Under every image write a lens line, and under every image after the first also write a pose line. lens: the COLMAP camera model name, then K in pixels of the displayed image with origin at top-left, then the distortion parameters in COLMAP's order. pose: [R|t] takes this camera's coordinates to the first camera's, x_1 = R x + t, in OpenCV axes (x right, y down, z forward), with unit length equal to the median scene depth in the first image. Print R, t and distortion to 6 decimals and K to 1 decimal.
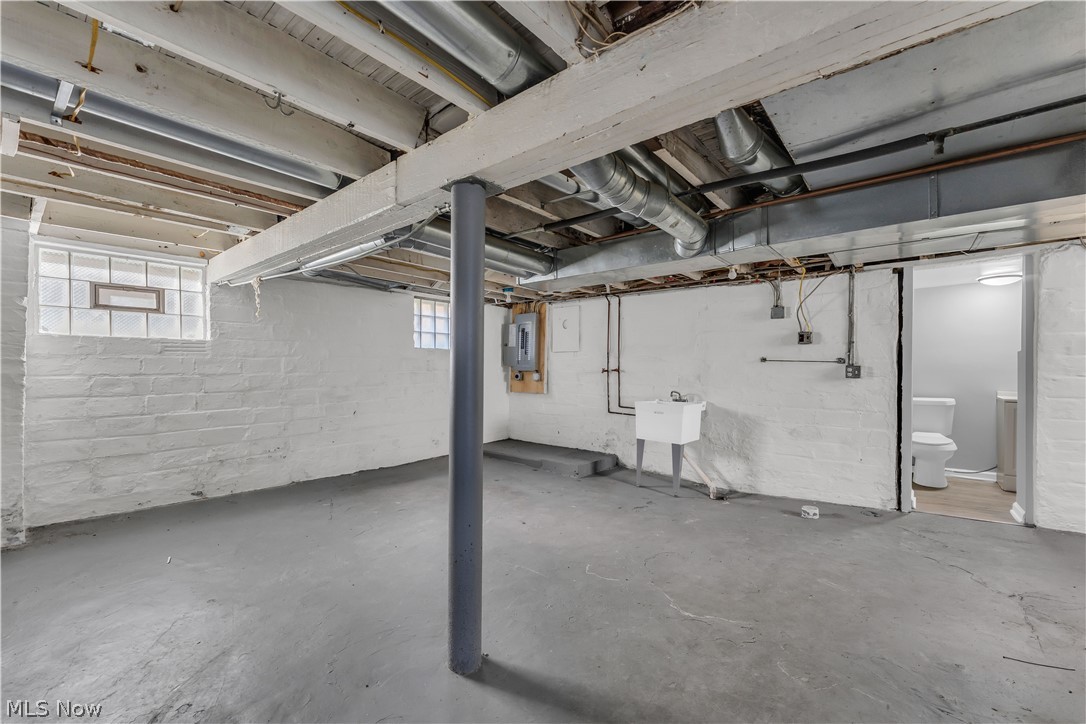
lens RADIAL K [[439.2, 0, 542.3], [0, 439.2, 364.1], [0, 0, 1]] dist [0.000076, -0.000354]
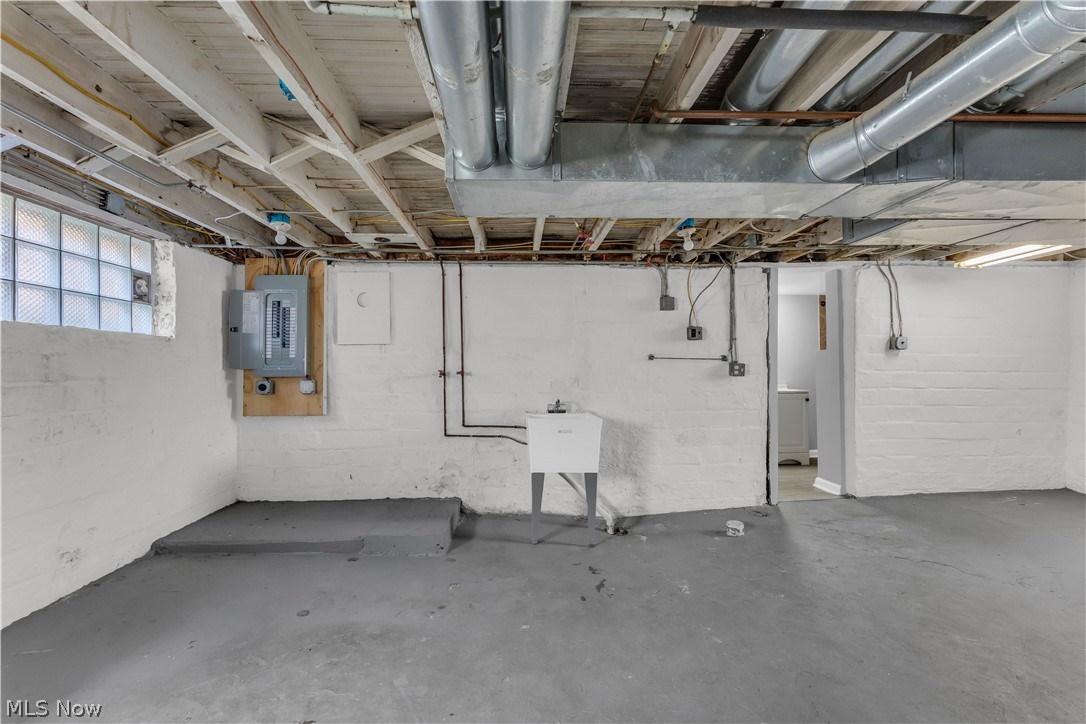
lens RADIAL K [[439.2, 0, 537.4], [0, 439.2, 364.2], [0, 0, 1]] dist [0.000076, -0.000354]
pose [[0.748833, -0.002109, 0.662756, -0.228994], [0.007739, 0.999955, -0.005563, 0.006680], [-0.662714, 0.009294, 0.748815, 0.496149]]
